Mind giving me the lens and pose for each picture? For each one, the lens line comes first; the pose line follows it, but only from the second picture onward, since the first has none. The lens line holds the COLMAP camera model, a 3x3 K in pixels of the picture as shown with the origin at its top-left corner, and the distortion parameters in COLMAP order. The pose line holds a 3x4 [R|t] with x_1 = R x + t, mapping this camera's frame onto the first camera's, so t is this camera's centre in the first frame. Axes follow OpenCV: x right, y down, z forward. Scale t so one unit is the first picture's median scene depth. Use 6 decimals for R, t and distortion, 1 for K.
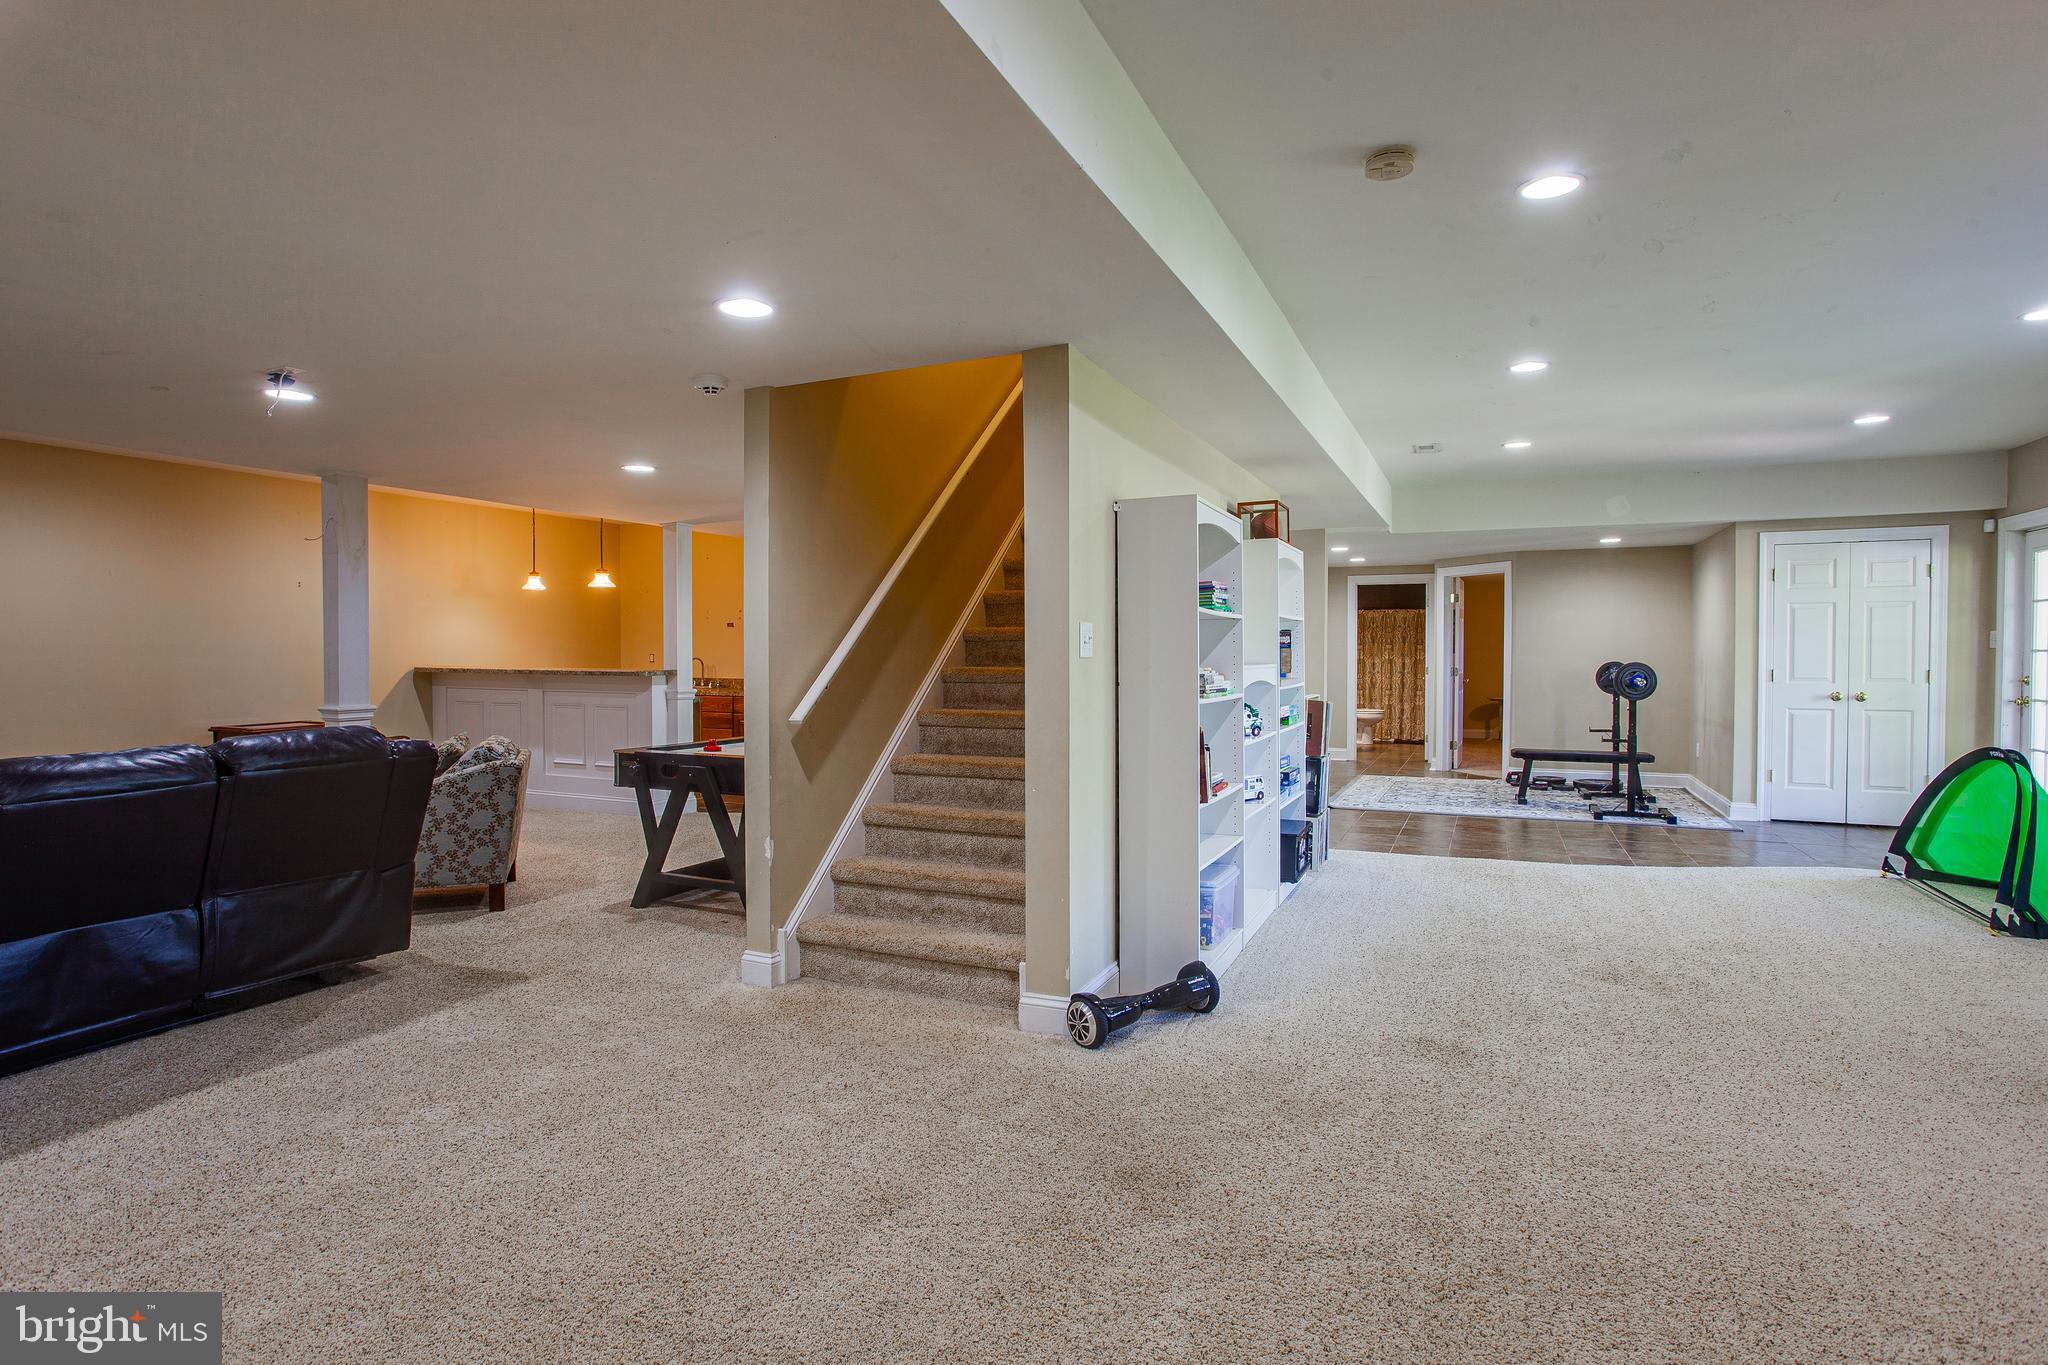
lens RADIAL K [[986.1, 0, 1009.7], [0, 986.1, 674.3], [0, 0, 1]] dist [-0.050144, 0.023792]
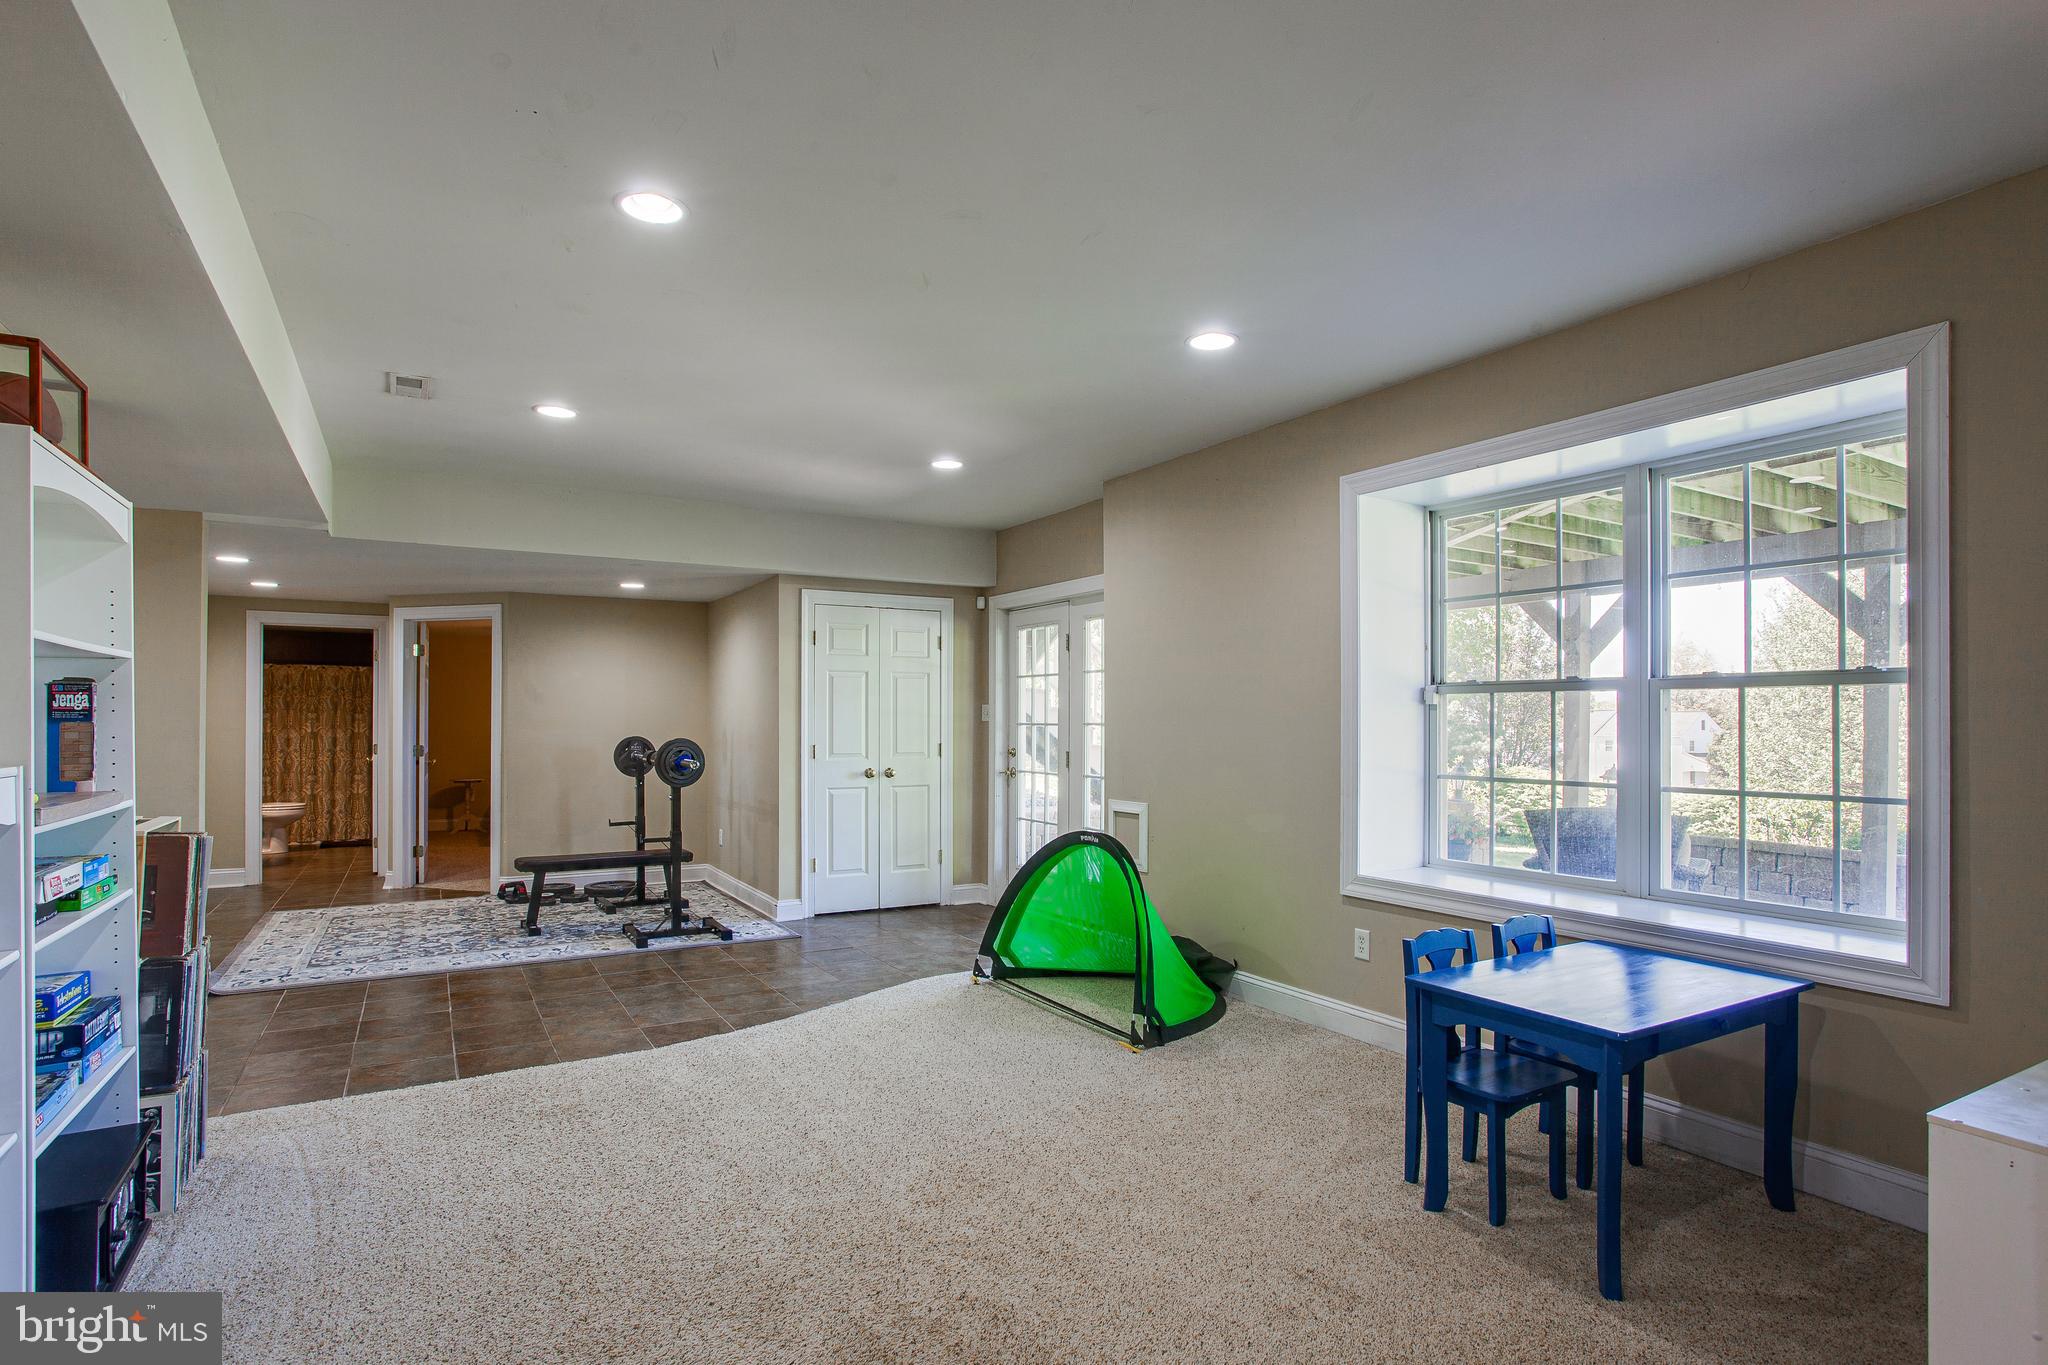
lens RADIAL K [[1031.5, 0, 1027.3], [0, 1031.5, 712.9], [0, 0, 1]] dist [-0.060501, 0.038319]
pose [[0.546752, 0.008221, 0.837254, 0.100984], [0.017818, 0.999611, -0.021451, -0.009654], [-0.837105, 0.026647, 0.546393, 0.299152]]
